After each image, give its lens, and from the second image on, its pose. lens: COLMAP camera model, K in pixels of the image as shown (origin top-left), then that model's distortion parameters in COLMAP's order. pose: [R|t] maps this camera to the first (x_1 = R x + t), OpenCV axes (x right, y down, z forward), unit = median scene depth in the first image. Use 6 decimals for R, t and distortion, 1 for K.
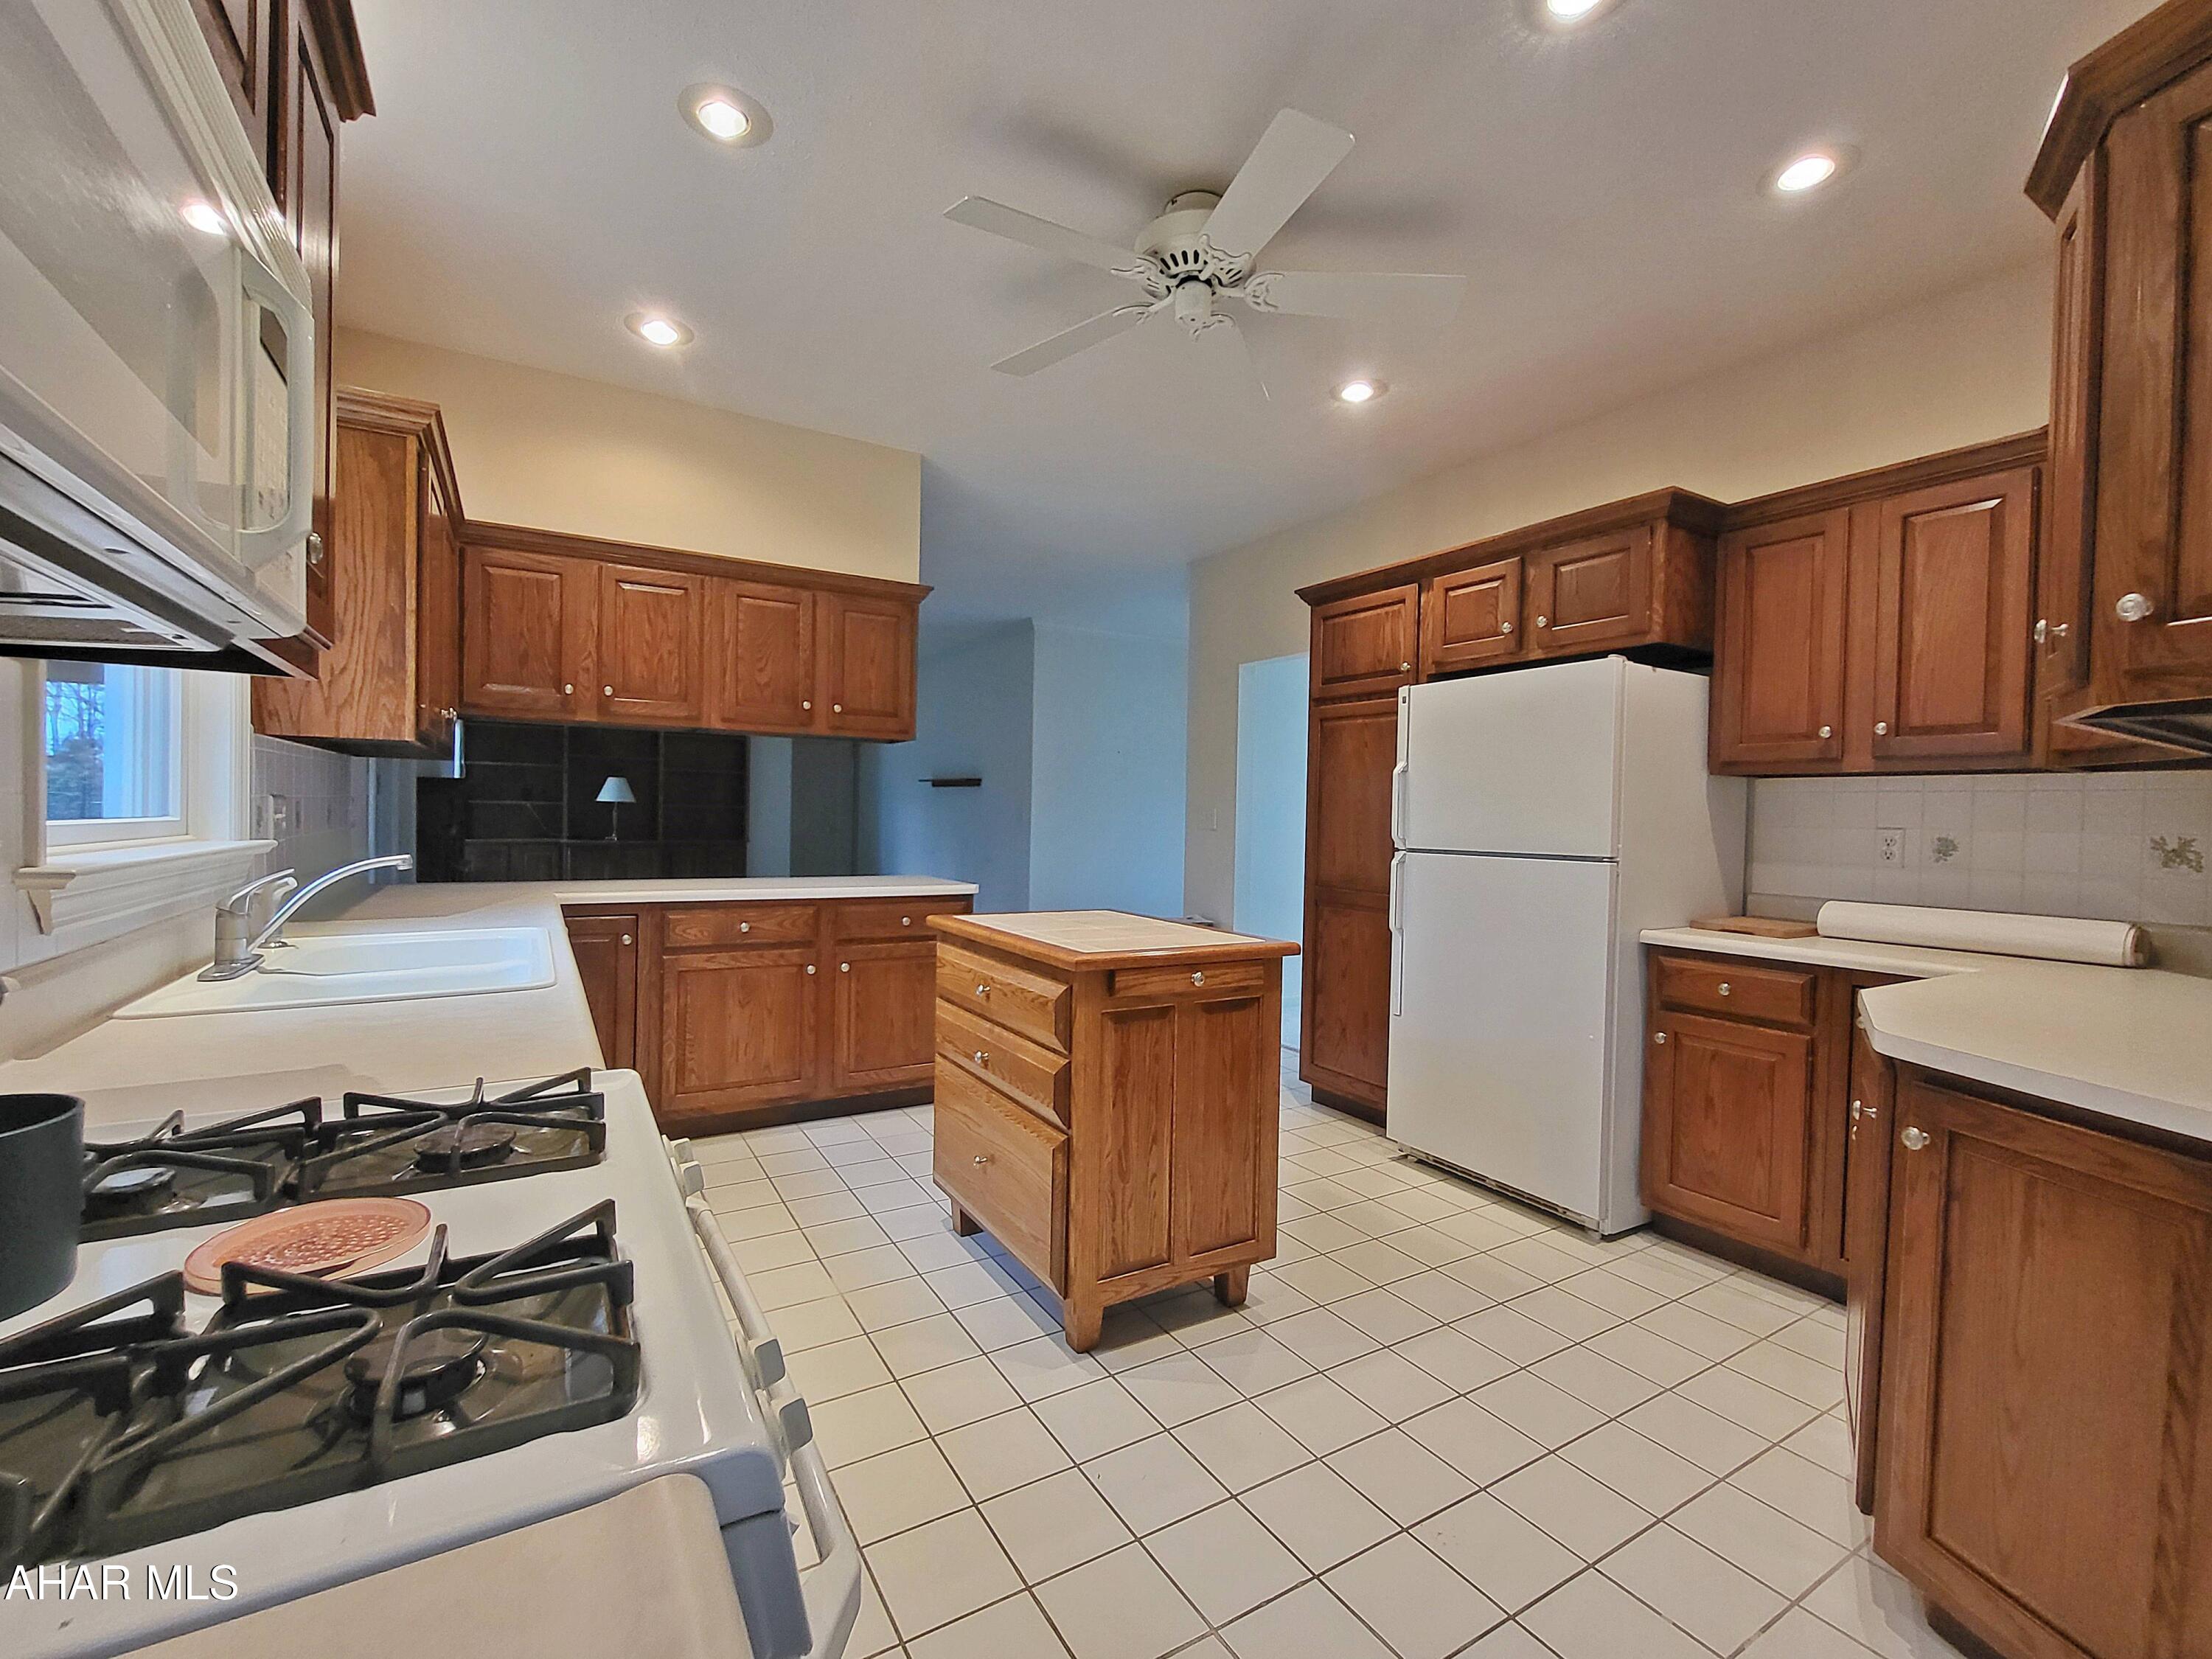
lens RADIAL K [[950.0, 0, 1088.1], [0, 950.0, 826.1], [0, 0, 1]] dist [-0.001991, -0.000383]
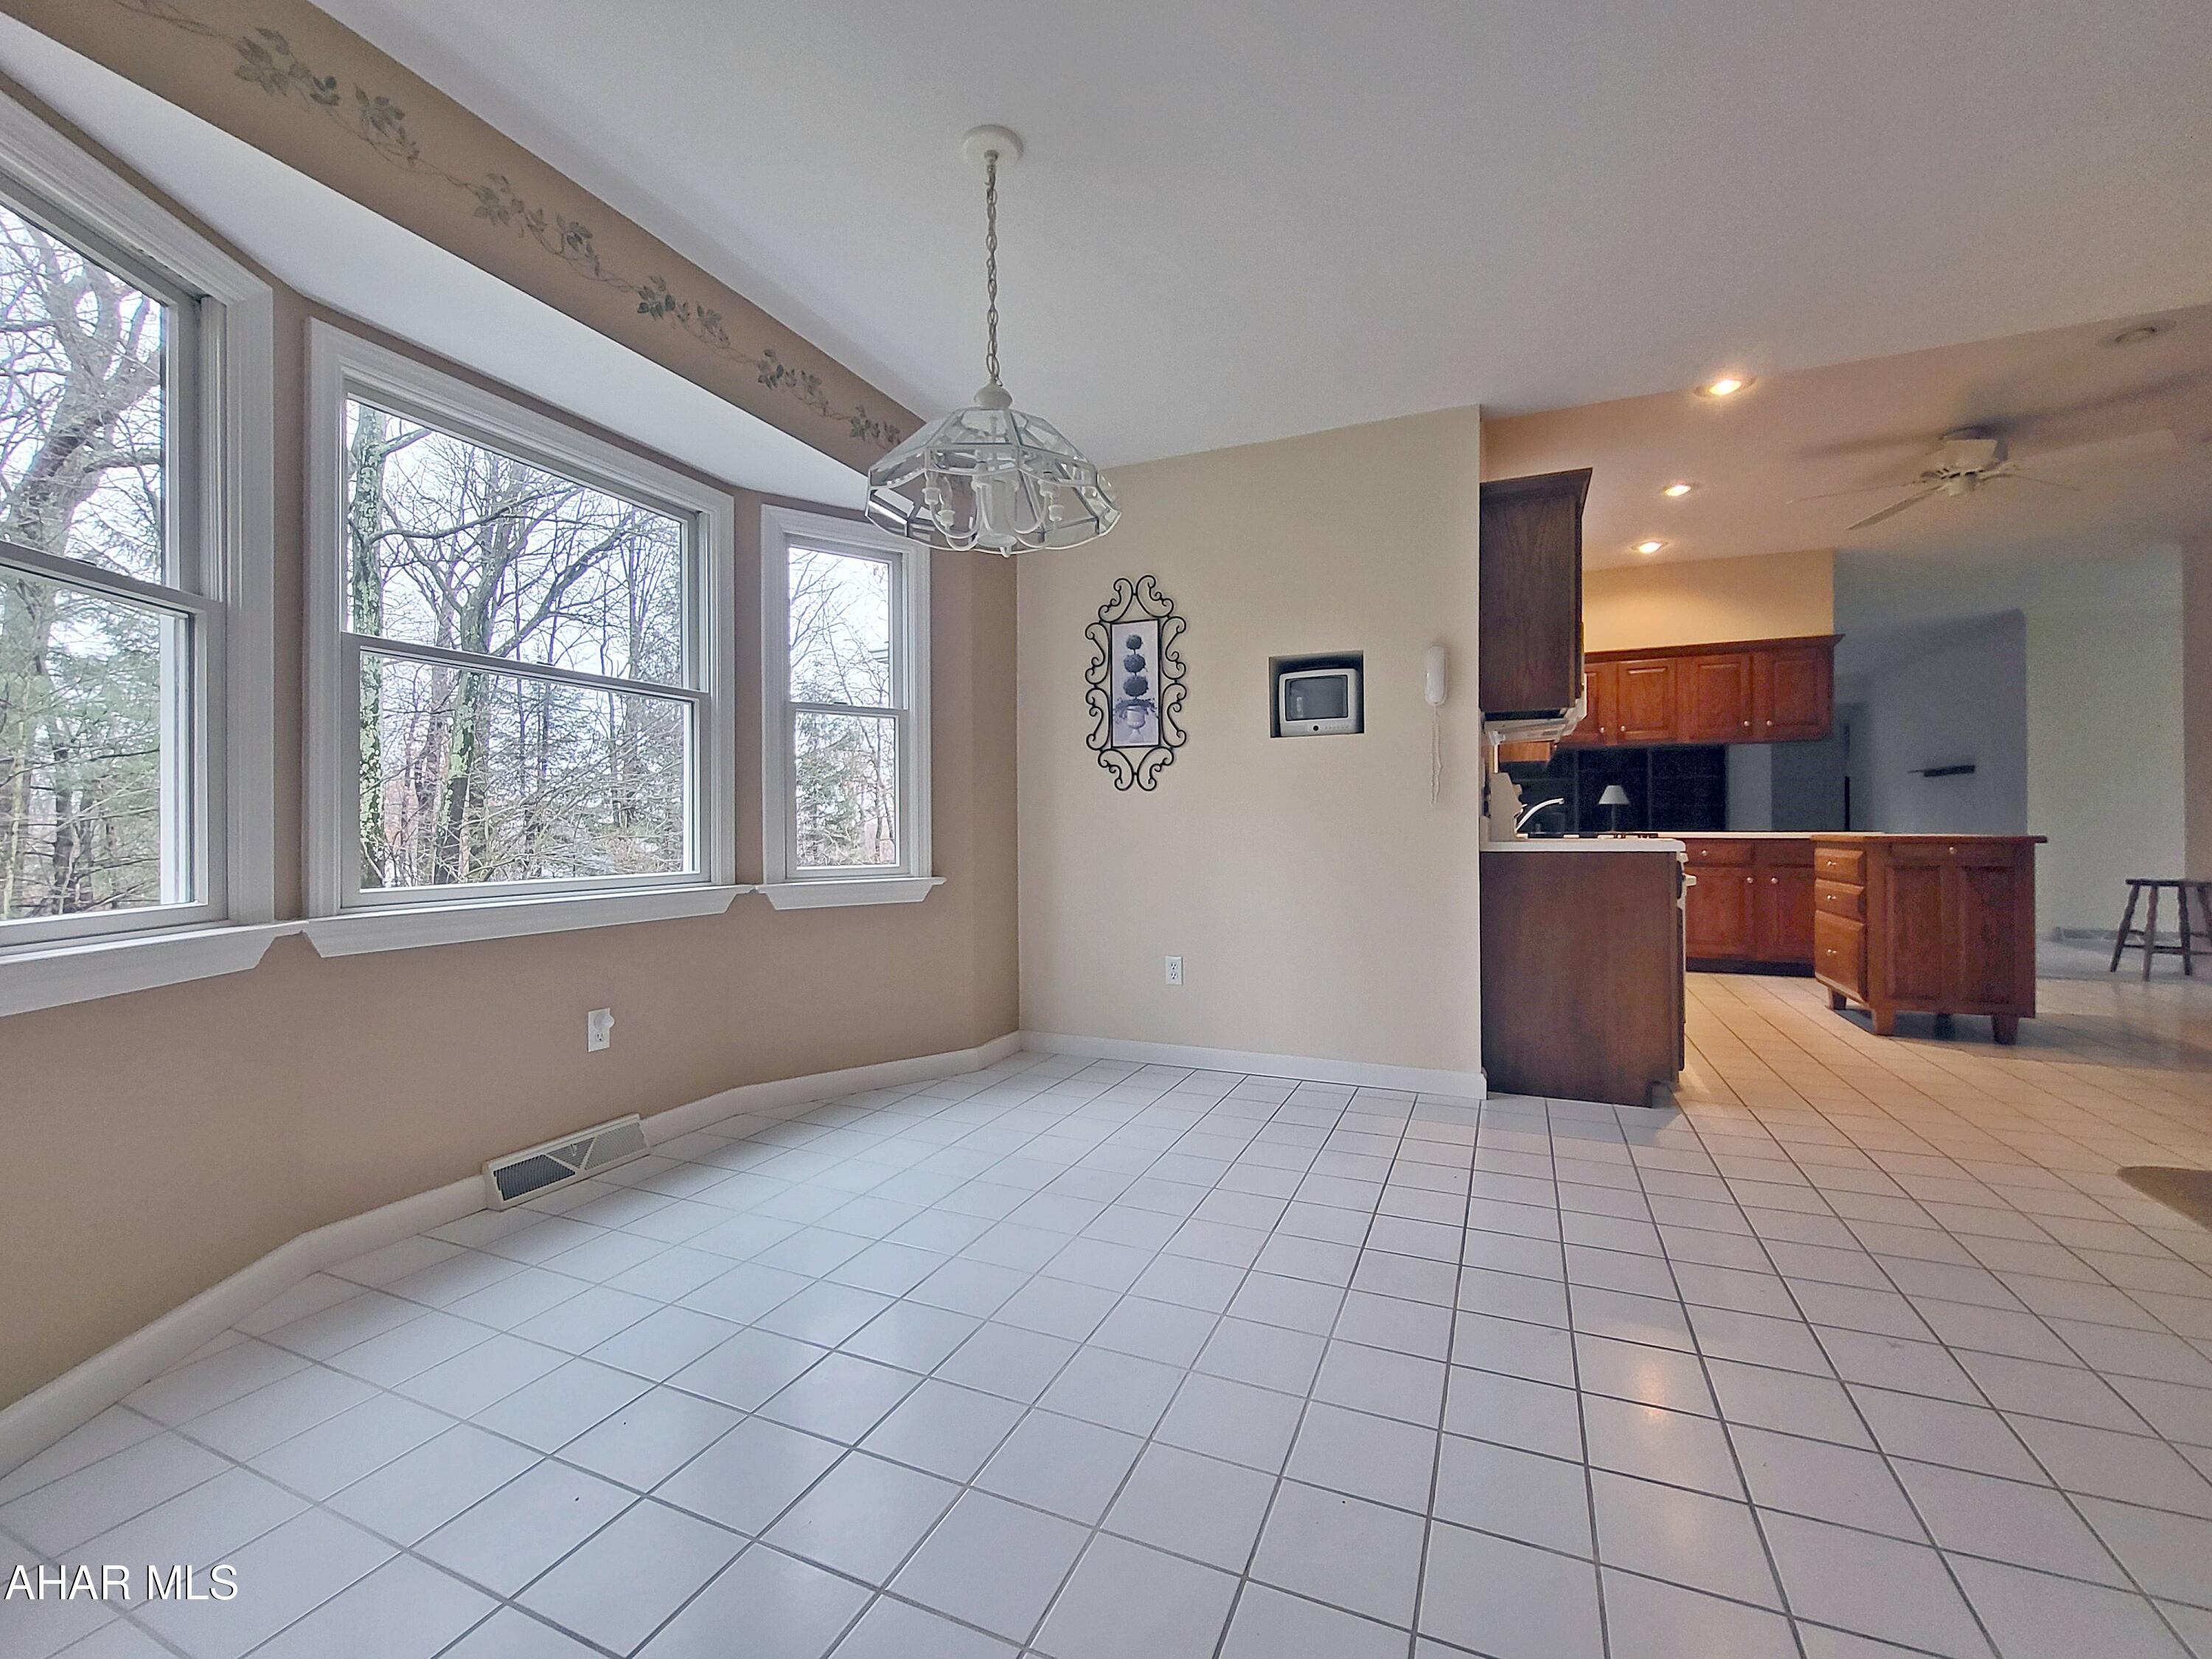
lens RADIAL K [[950.0, 0, 1088.1], [0, 950.0, 826.1], [0, 0, 1]] dist [-0.001991, -0.000383]
pose [[0.578372, -0.022673, -0.815458, 0.408962], [0.004157, 0.999683, -0.024847, 0.092618], [0.815762, 0.010981, 0.578283, -0.945257]]
